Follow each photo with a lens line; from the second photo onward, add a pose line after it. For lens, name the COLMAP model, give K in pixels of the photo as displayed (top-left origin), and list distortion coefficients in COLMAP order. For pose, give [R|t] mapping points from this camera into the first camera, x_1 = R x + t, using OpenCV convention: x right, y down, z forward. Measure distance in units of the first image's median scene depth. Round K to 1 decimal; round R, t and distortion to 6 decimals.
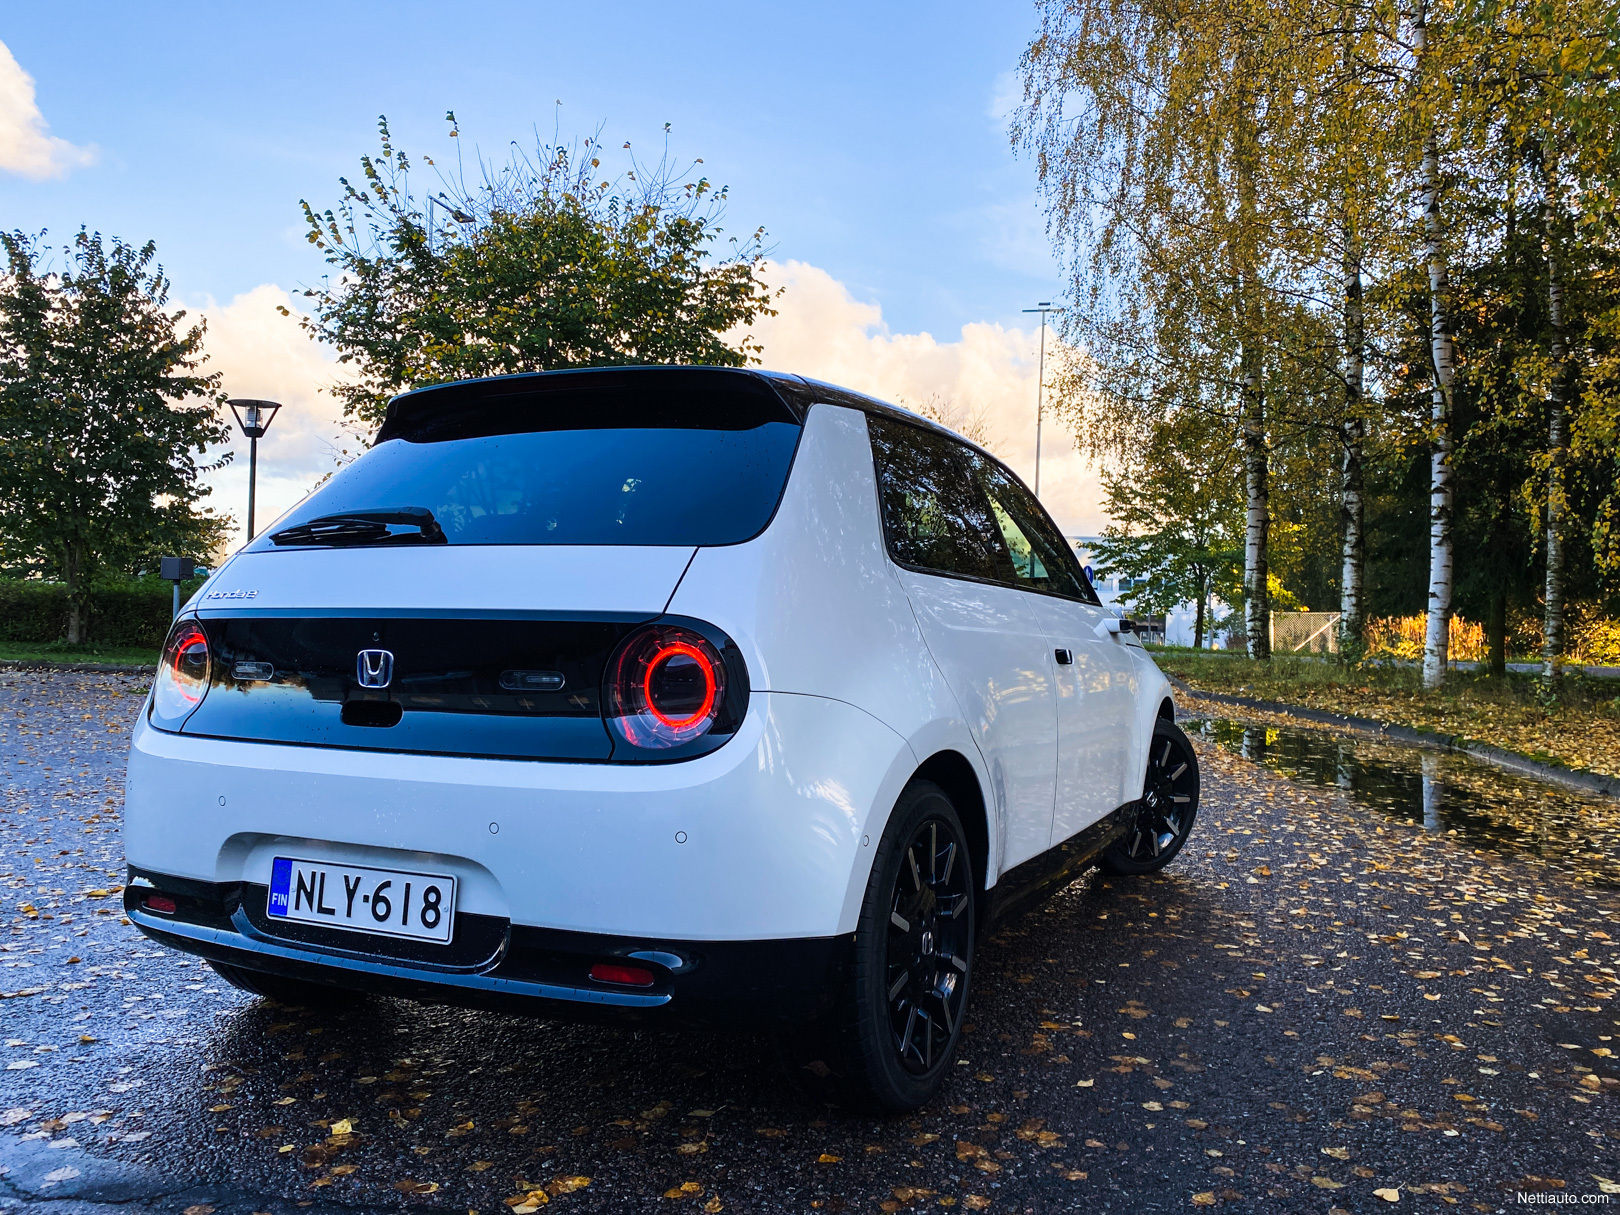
lens RADIAL K [[1219.3, 0, 810.0], [0, 1219.3, 607.5], [0, 0, 1]] dist [0.046885, -0.056982]
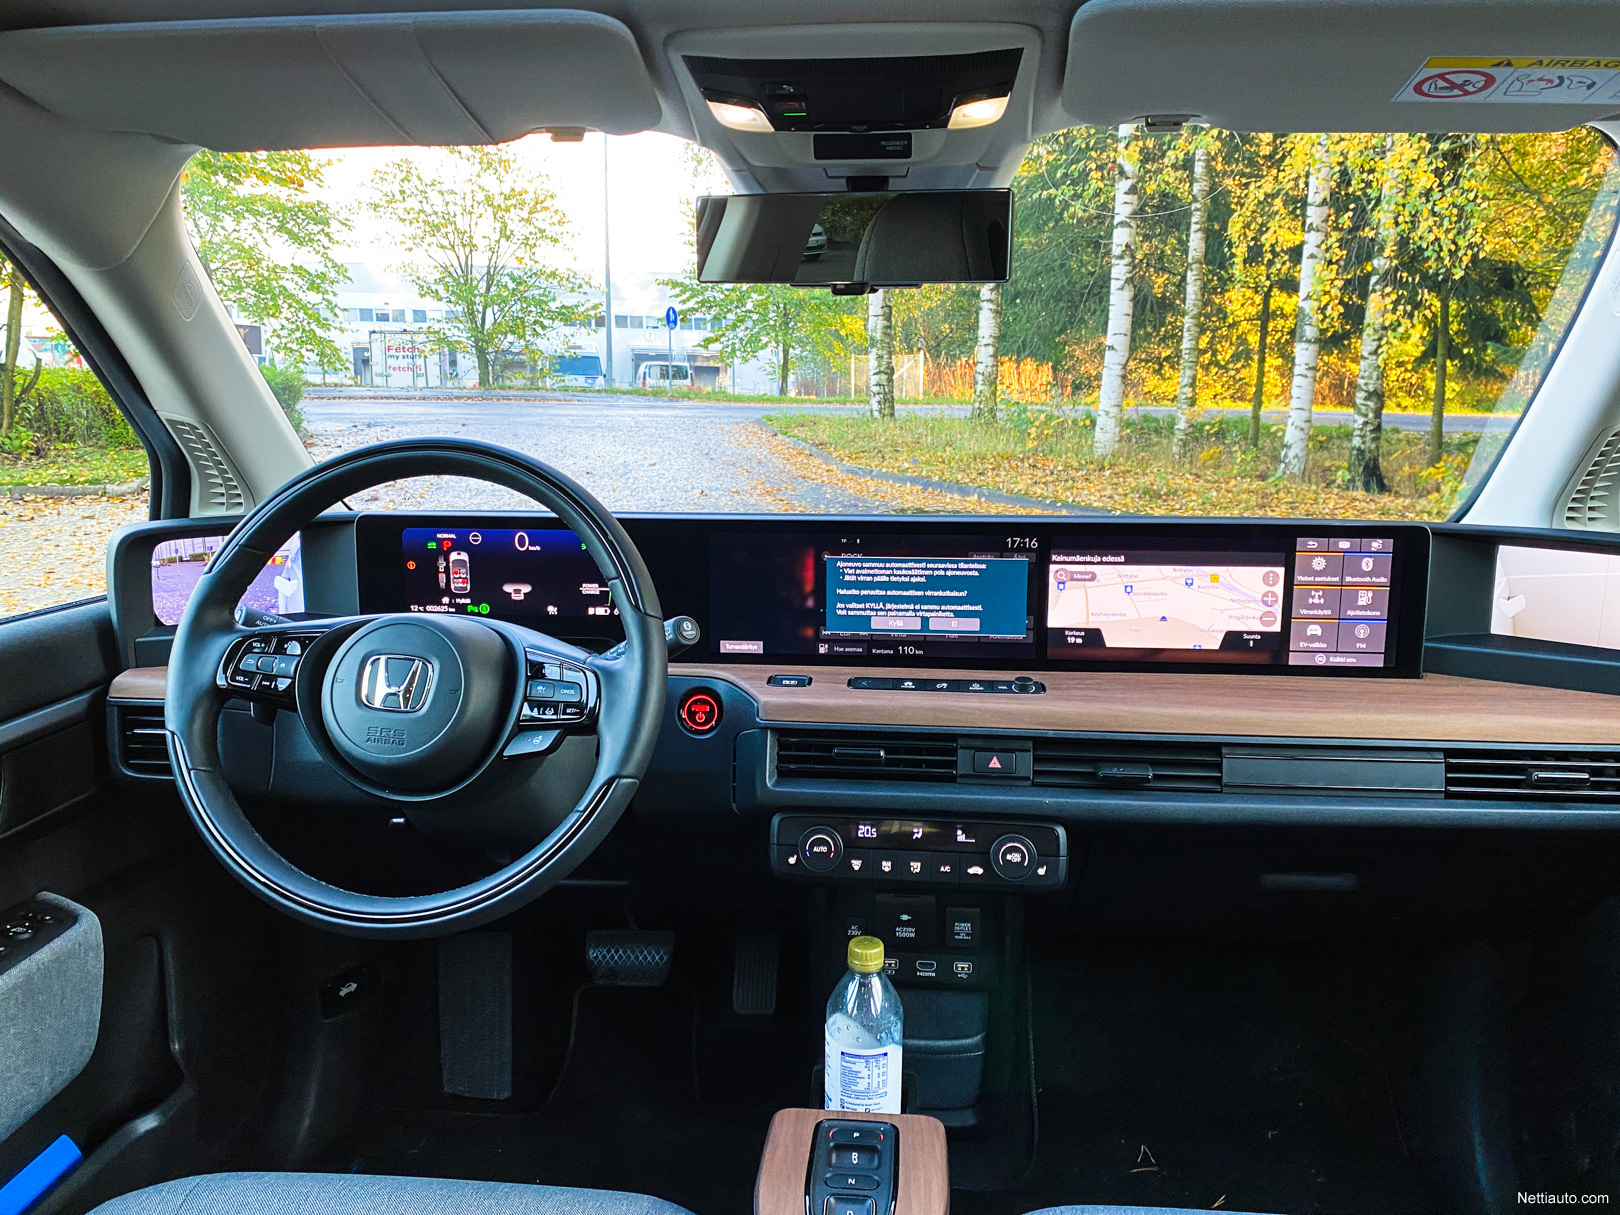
lens RADIAL K [[1219.3, 0, 810.0], [0, 1219.3, 607.5], [0, 0, 1]] dist [0.046885, -0.056982]
pose [[0.930955, -0.089088, 0.354100, -0.015588], [0.012430, 0.976949, 0.213110, -0.013267], [-0.364923, -0.193995, 0.910603, 0.172783]]
